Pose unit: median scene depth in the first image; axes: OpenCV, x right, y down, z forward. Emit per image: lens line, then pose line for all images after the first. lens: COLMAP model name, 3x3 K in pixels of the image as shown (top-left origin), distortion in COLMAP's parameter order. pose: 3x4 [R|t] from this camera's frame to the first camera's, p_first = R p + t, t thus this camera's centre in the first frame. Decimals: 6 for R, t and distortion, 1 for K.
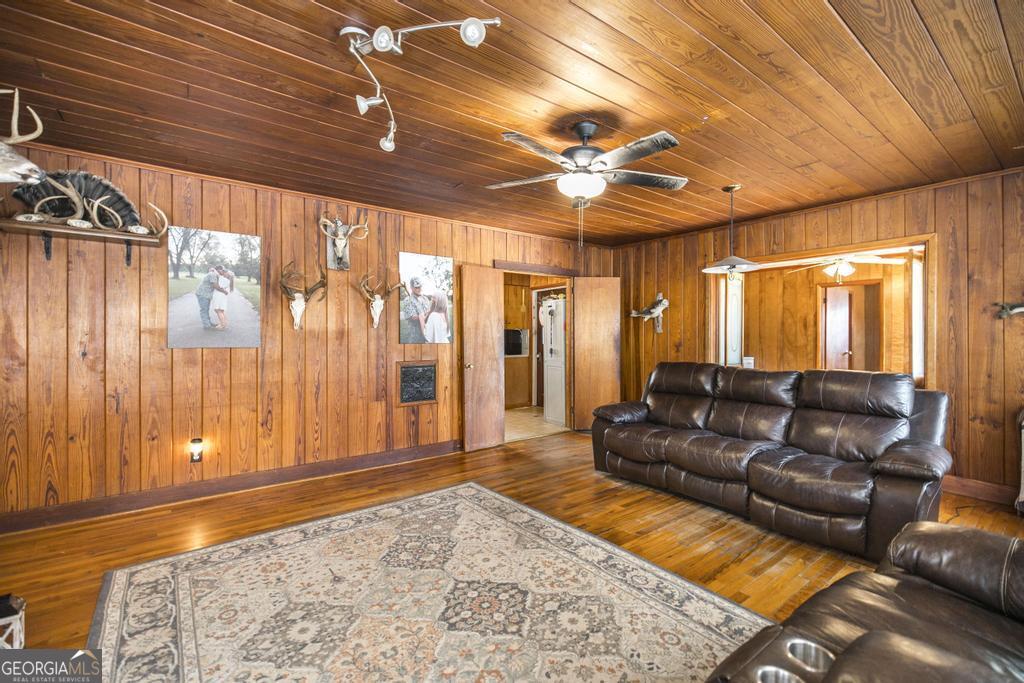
lens RADIAL K [[443.0, 0, 515.5], [0, 443.0, 337.6], [0, 0, 1]] dist [0.001886, -0.000009]
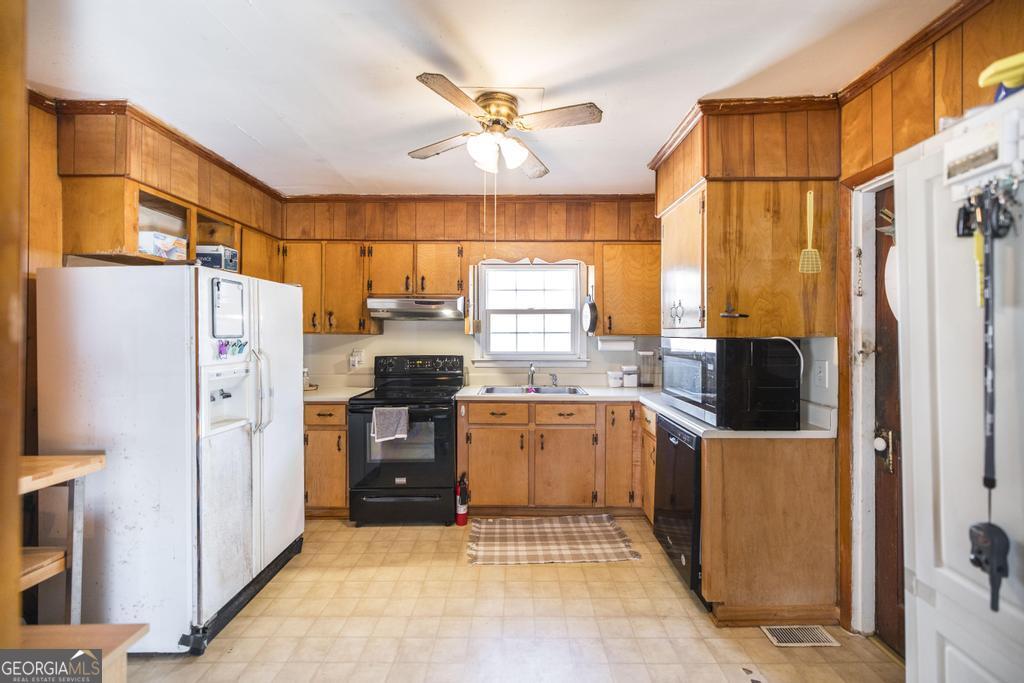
lens RADIAL K [[443.0, 0, 515.5], [0, 443.0, 337.6], [0, 0, 1]] dist [0.001886, -0.000009]
pose [[0.801449, 0.000969, -0.598063, 0.035604], [0.002922, 0.999980, 0.005536, -0.021418], [0.598056, -0.006184, 0.801430, 0.672104]]
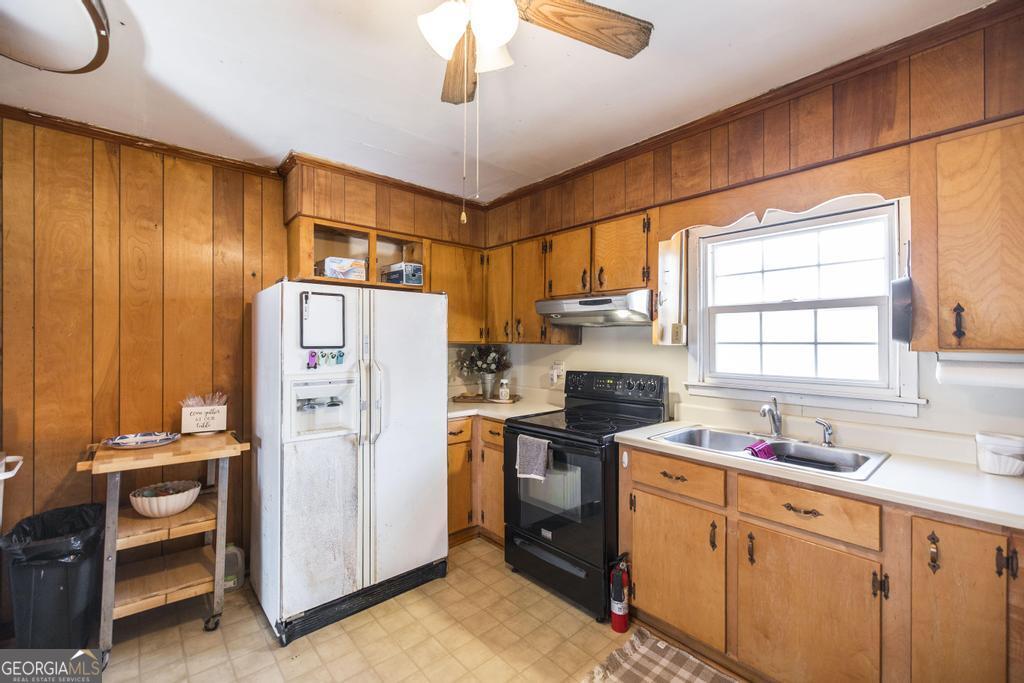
lens RADIAL K [[433.6, 0, 513.9], [0, 433.6, 340.7], [0, 0, 1]] dist [0.001031, -0.000075]
pose [[0.078069, -0.004809, -0.996936, 0.023759], [-0.001087, 0.999987, -0.004908, -0.022926], [0.996947, 0.001466, 0.078063, 0.794296]]
